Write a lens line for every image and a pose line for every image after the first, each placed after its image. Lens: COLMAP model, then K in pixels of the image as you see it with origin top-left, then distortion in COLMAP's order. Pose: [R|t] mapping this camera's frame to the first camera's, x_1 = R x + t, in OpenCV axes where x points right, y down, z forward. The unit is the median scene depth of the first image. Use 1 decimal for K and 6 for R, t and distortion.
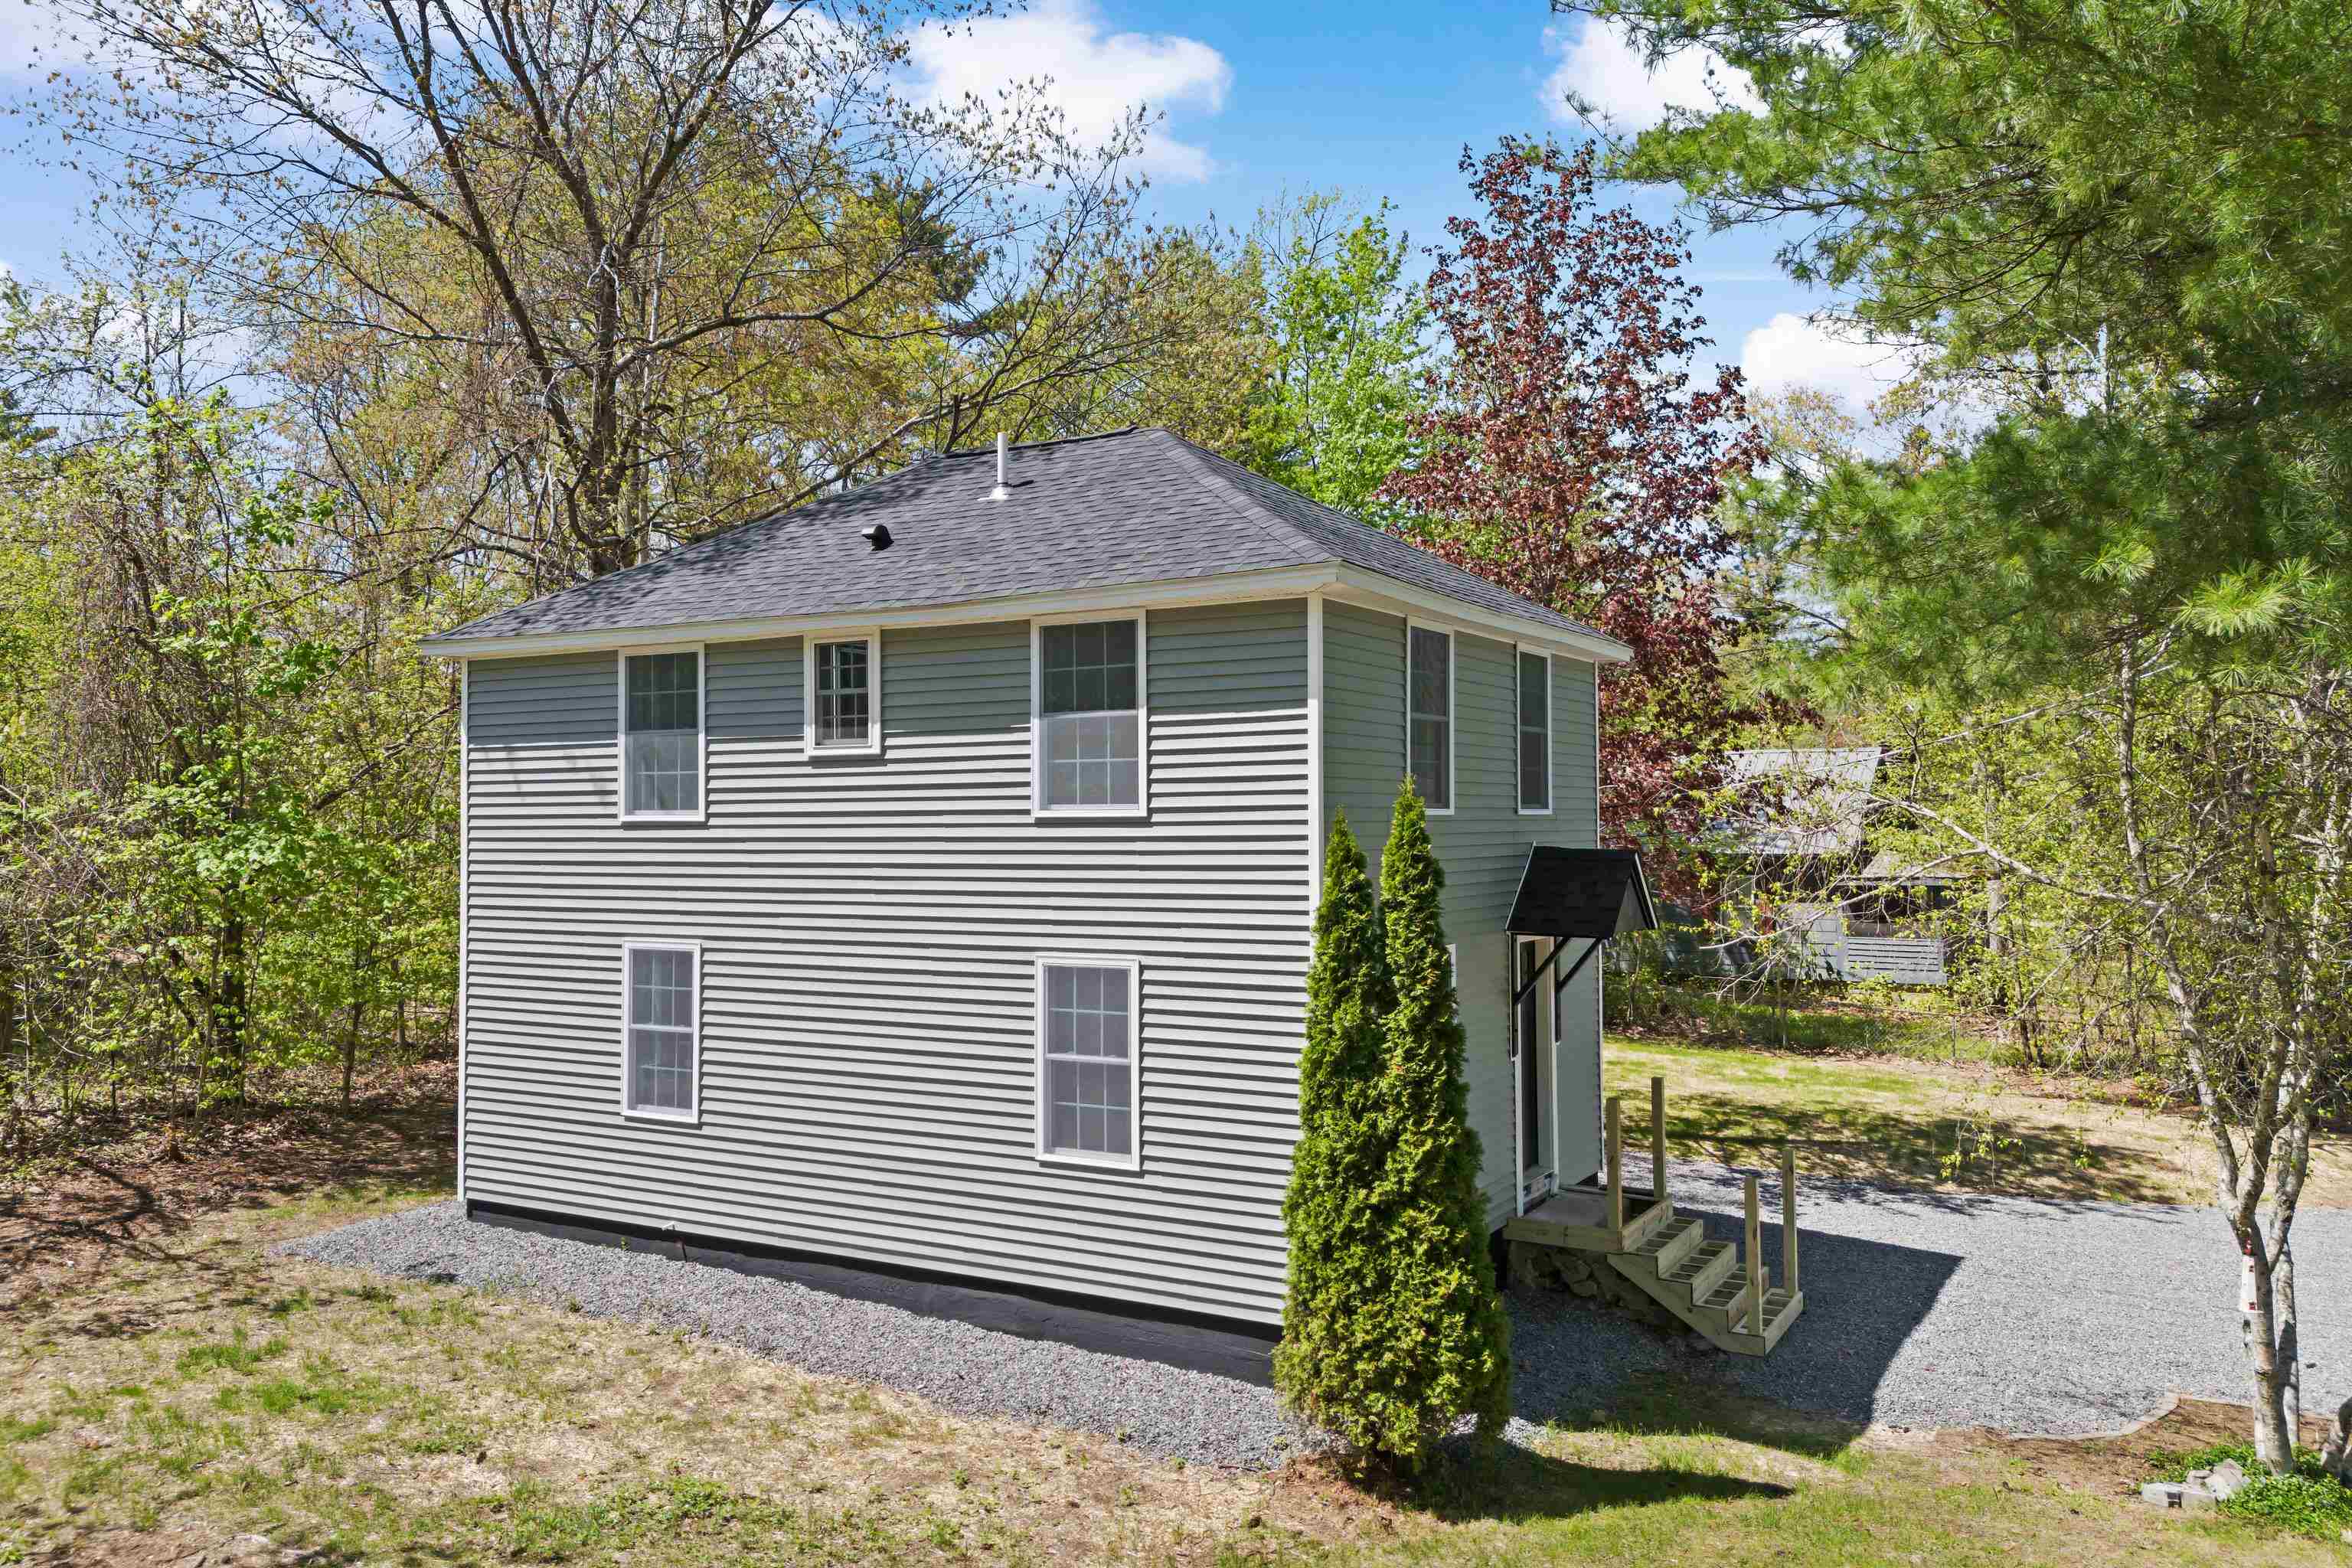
lens RADIAL K [[1735.5, 0, 1158.1], [0, 1735.5, 776.5], [0, 0, 1]] dist [0.066749, -0.053720]
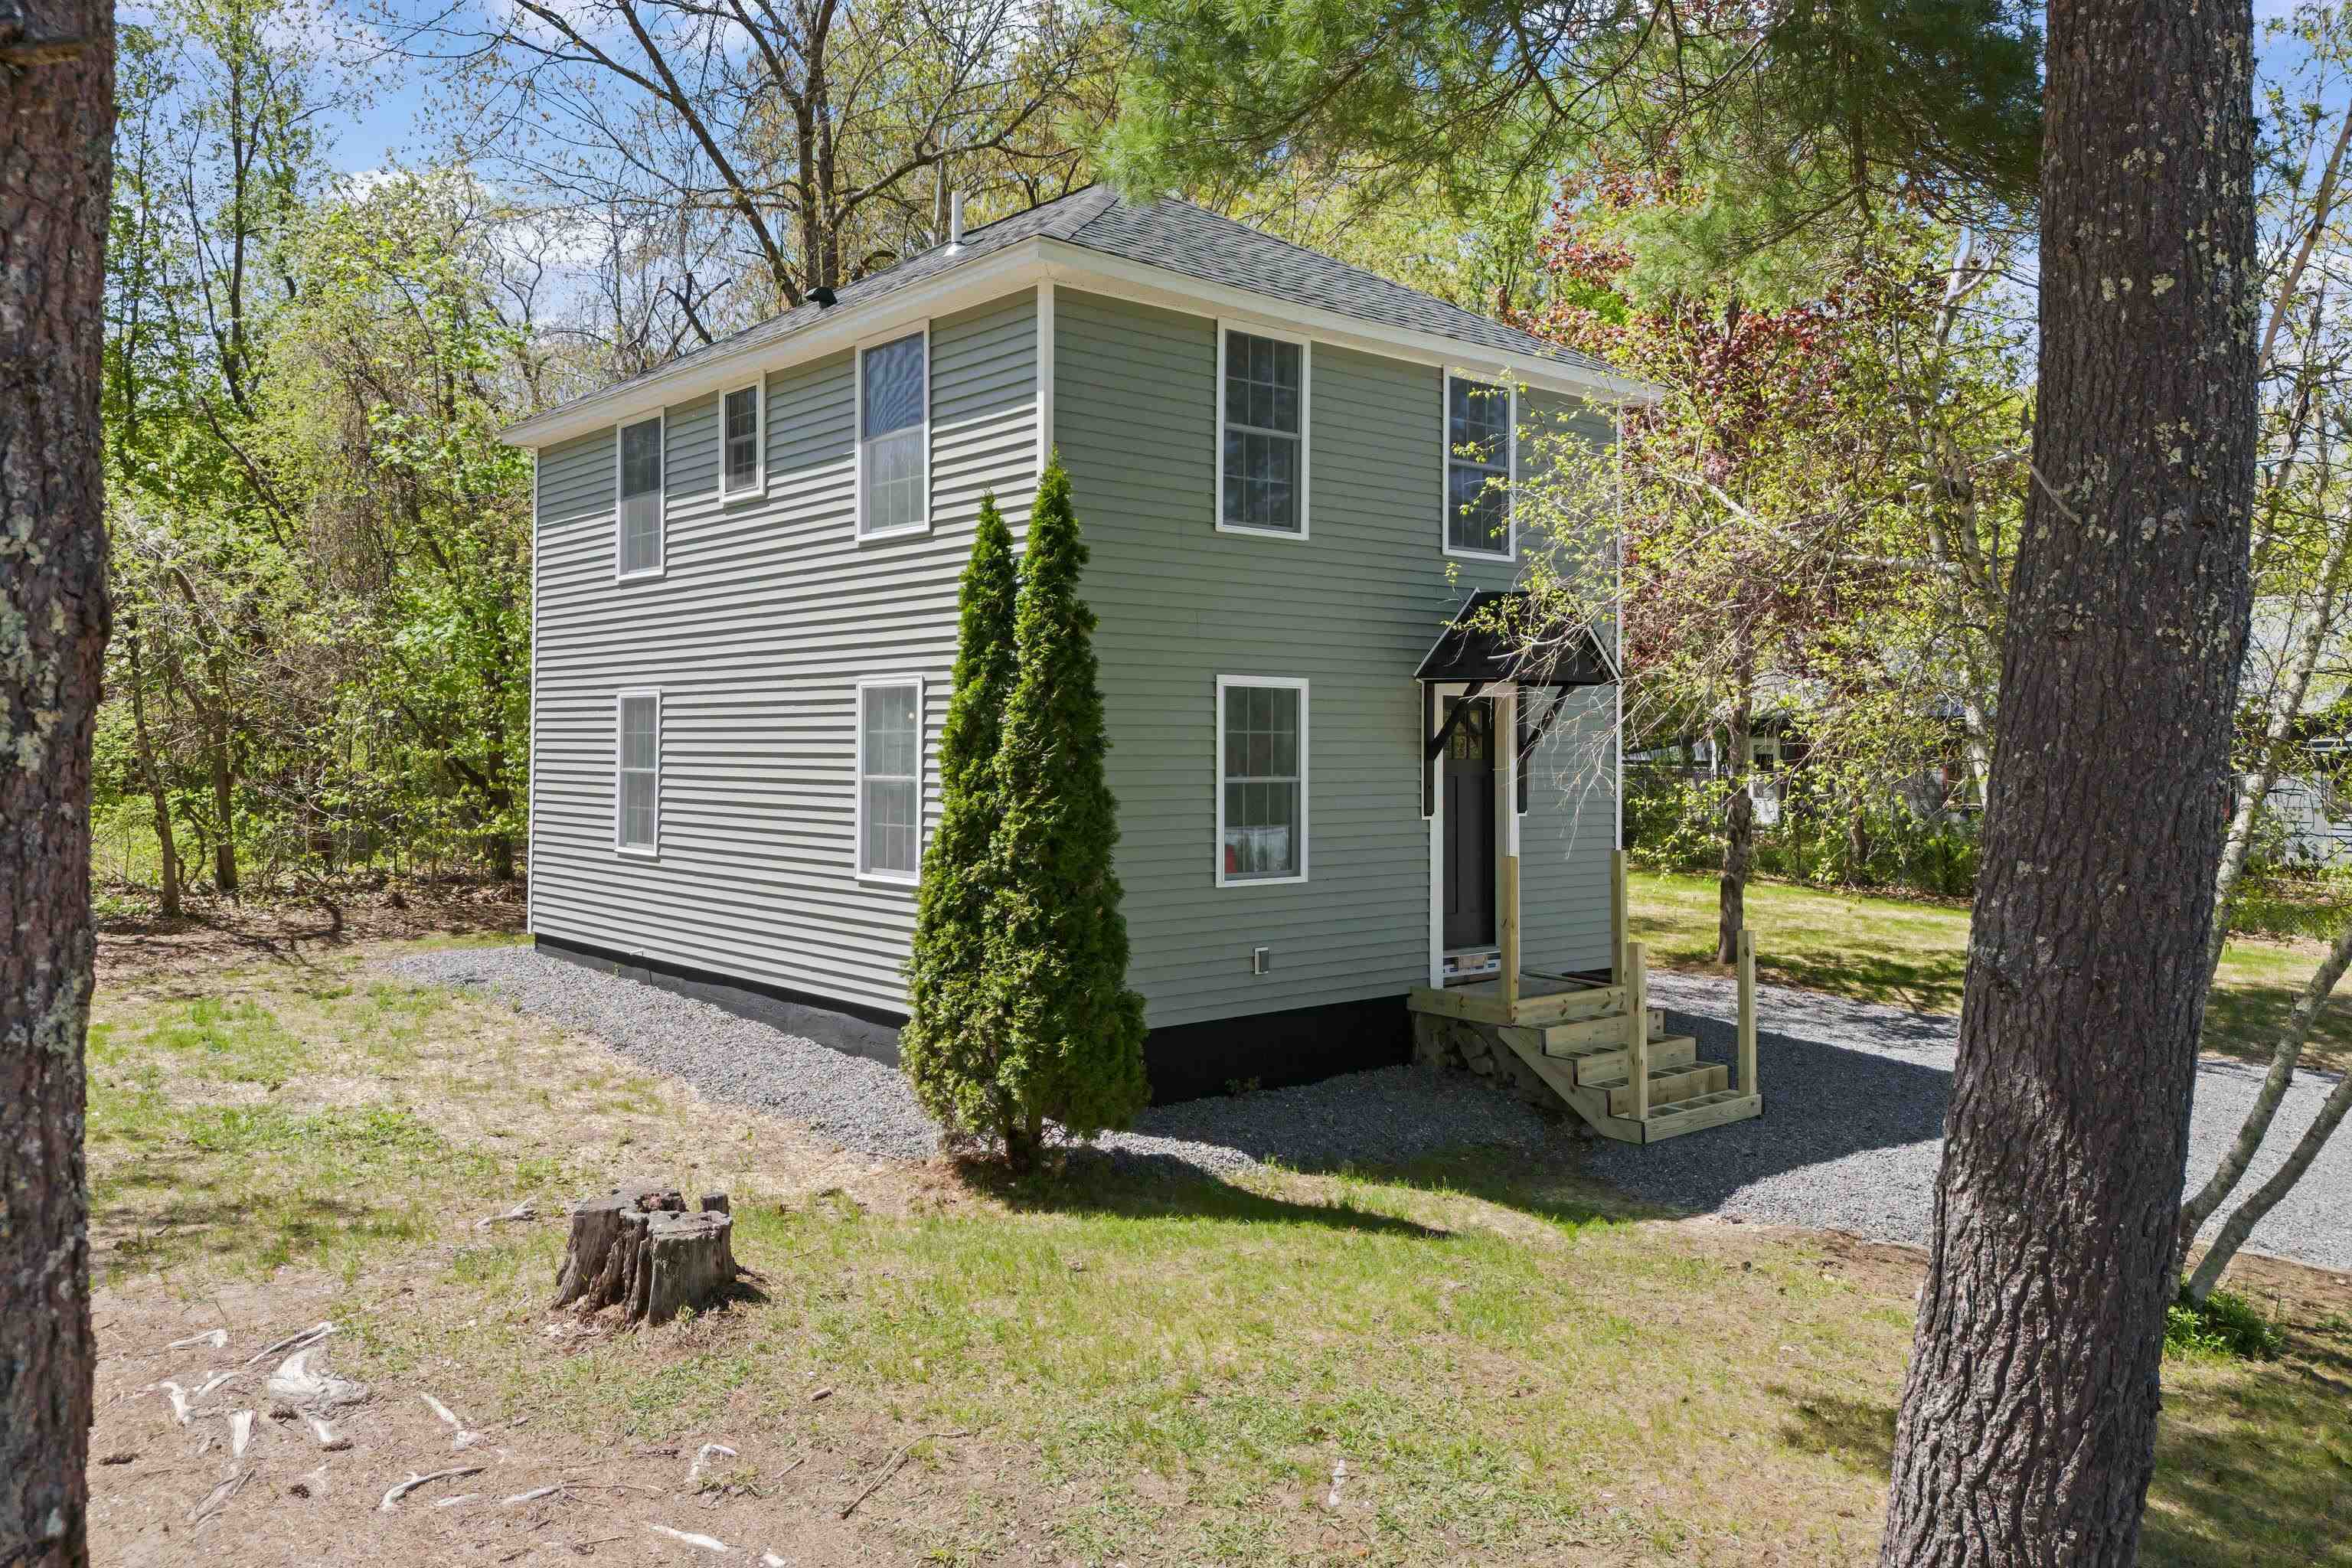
lens RADIAL K [[1735.5, 0, 1163.1], [0, 1735.5, 714.3], [0, 0, 1]] dist [0.066749, -0.053720]
pose [[0.947403, 0.005493, -0.319997, 0.436665], [-0.002444, 0.999948, 0.009930, 0.117455], [0.320035, -0.008625, 0.947366, 0.103502]]
